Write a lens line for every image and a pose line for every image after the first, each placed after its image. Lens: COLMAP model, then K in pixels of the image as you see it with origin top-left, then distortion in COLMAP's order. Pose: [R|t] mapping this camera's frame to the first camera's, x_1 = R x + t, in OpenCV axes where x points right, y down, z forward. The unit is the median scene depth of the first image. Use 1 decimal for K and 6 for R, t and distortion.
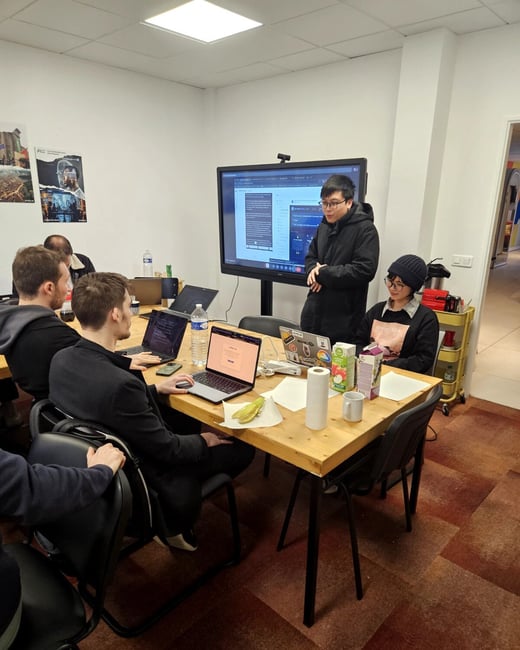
lens RADIAL K [[460.7, 0, 257.1], [0, 460.7, 342.5], [0, 0, 1]] dist [0.069137, -0.057447]
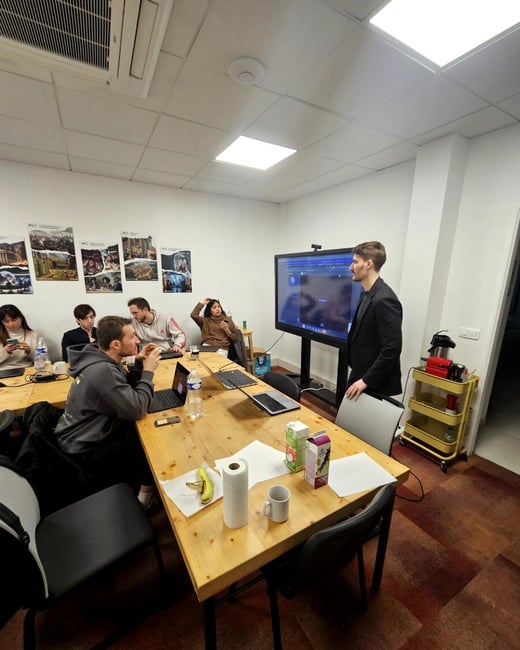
lens RADIAL K [[286.4, 0, 258.4], [0, 286.4, 345.7], [0, 0, 1]] dist [-0.002457, -0.001266]
pose [[0.955541, 0.066662, -0.287222, 0.146129], [-0.081160, 0.995943, -0.038855, -0.073165], [0.283467, 0.060439, 0.957076, 0.190262]]
